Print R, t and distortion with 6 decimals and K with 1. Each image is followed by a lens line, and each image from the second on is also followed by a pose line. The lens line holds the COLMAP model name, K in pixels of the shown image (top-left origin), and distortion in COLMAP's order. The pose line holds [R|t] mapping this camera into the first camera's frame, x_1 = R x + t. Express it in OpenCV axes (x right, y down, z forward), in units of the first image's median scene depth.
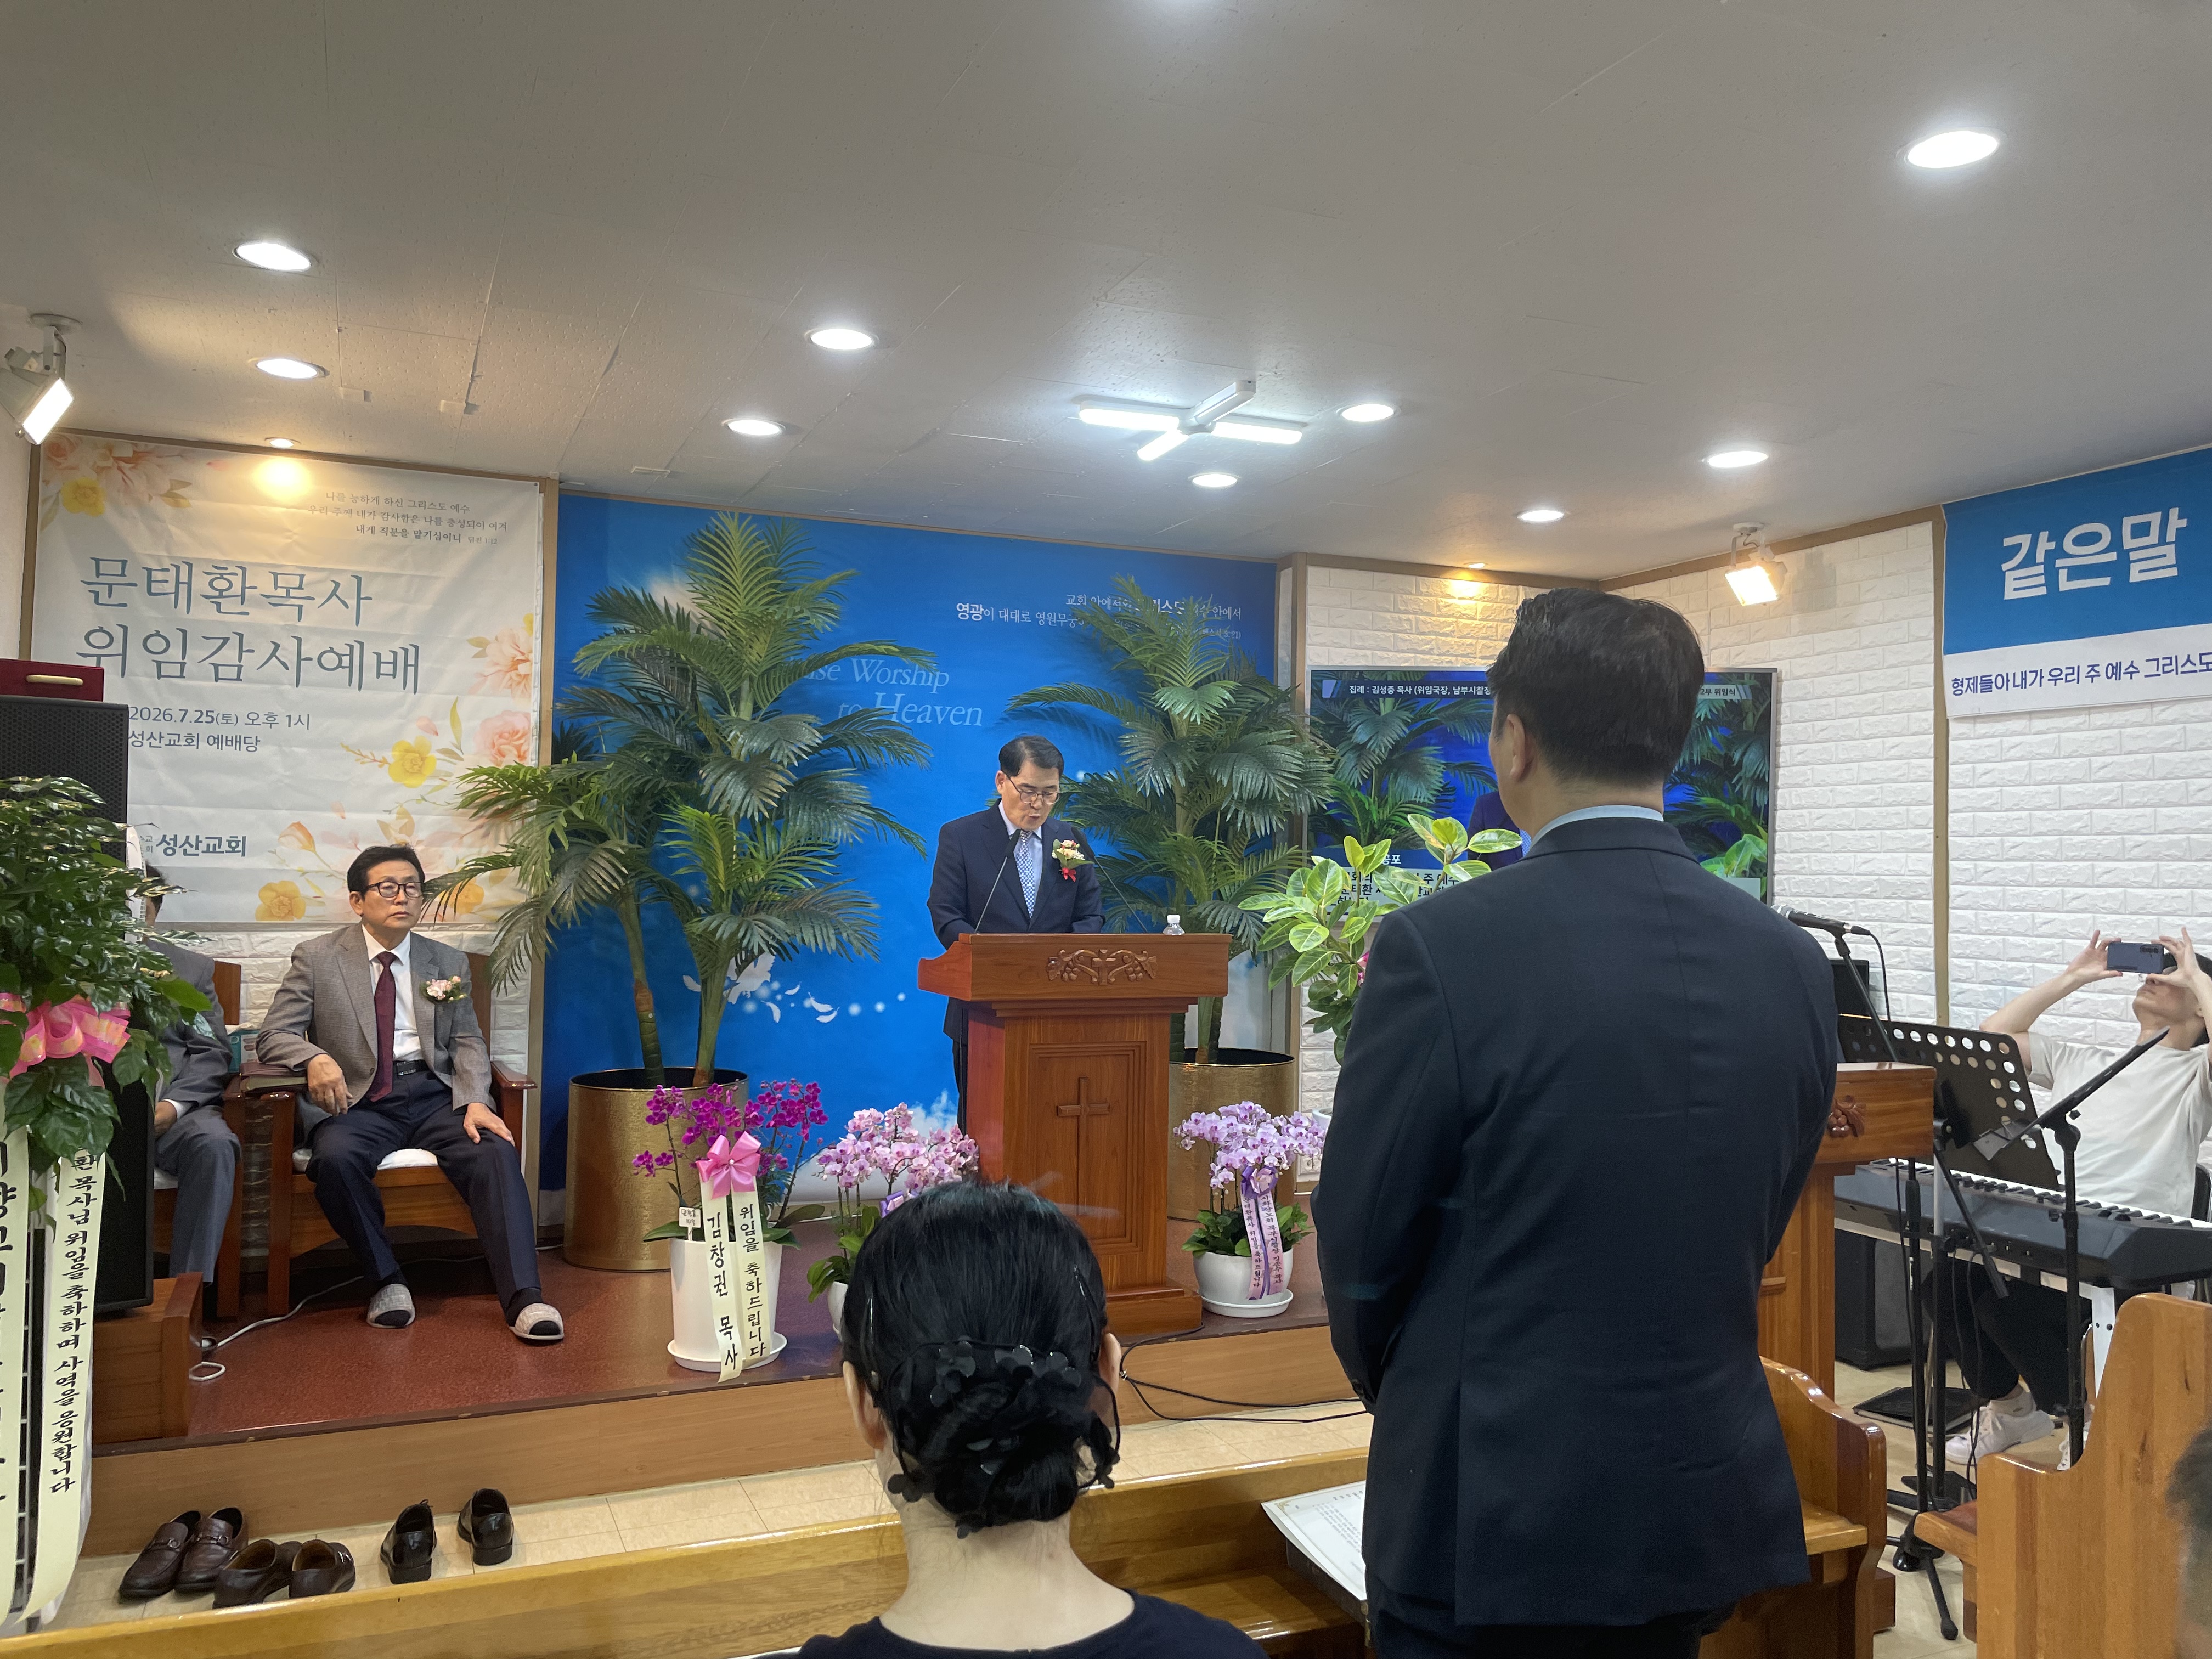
lens RADIAL K [[1710.8, 0, 1117.4], [0, 1710.8, 813.1], [0, 0, 1]] dist [0.100185, -0.133565]
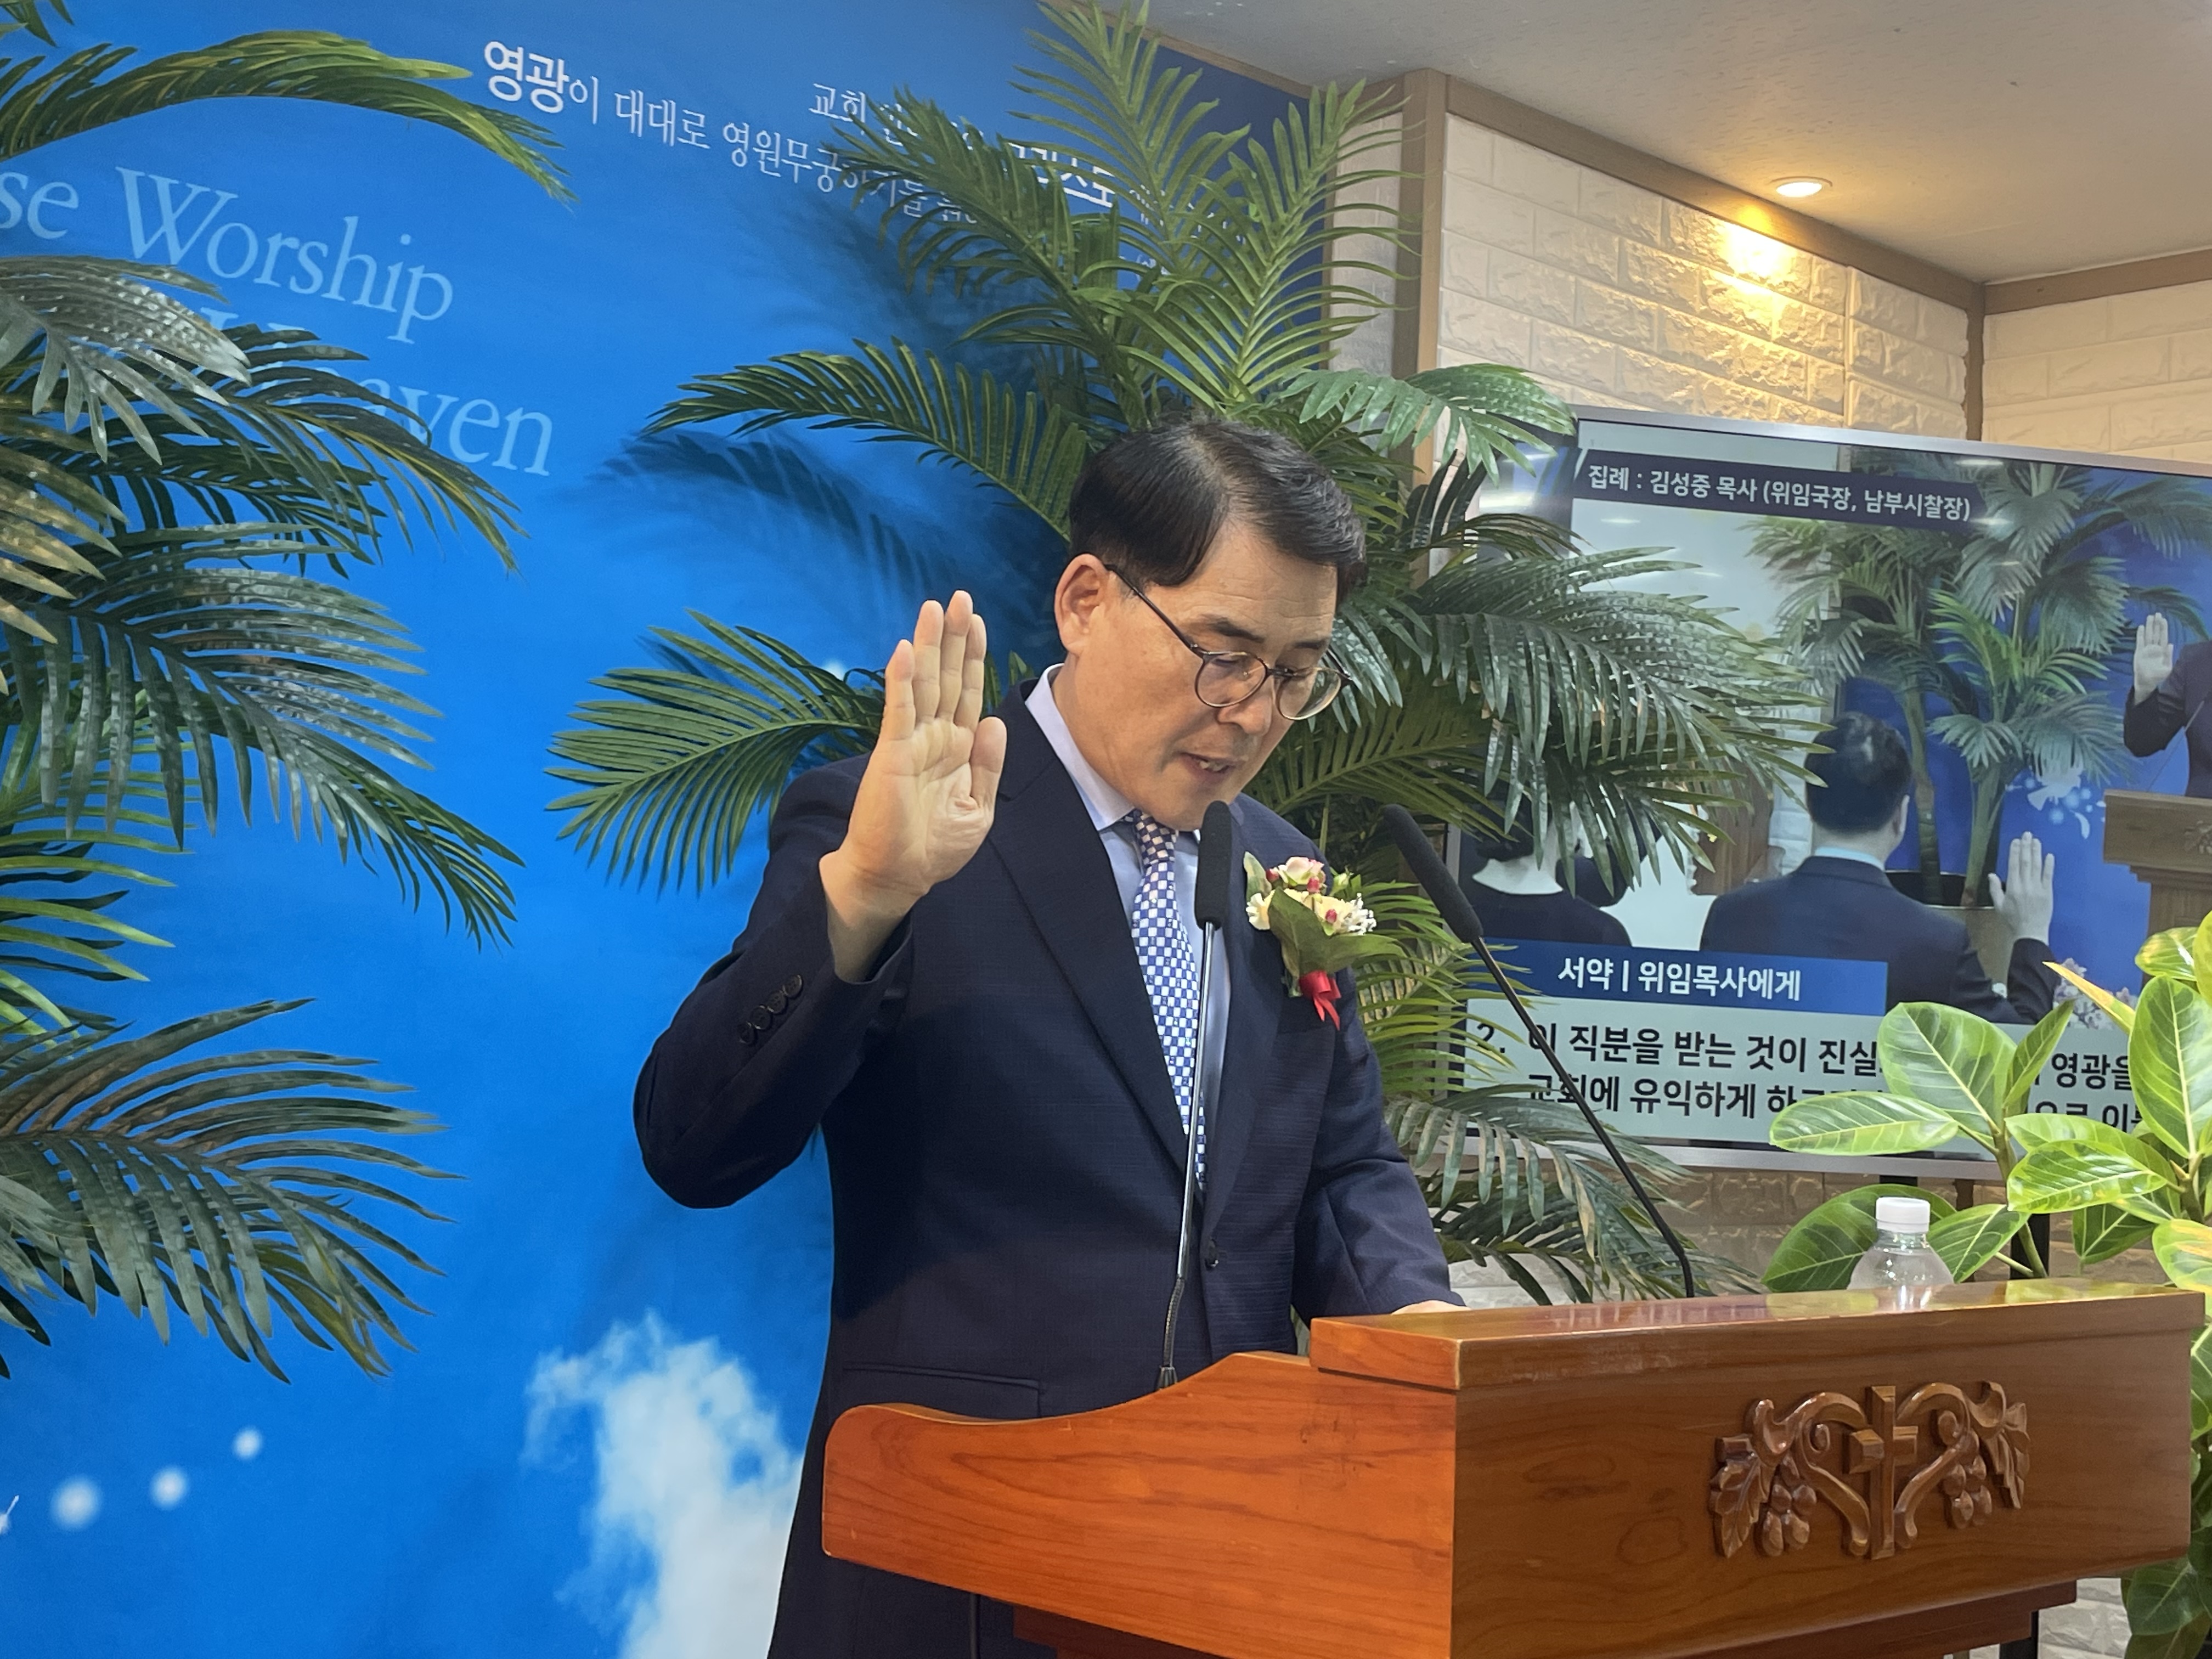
lens RADIAL K [[2929.2, 0, 1062.0], [0, 2929.2, 815.0], [0, 0, 1]] dist [0.106650, -0.232958]
pose [[0.939820, 0.046108, 0.338546, -0.193308], [-0.036963, 0.998758, -0.033415, 0.022792], [-0.339666, 0.018890, 0.940356, 0.597080]]
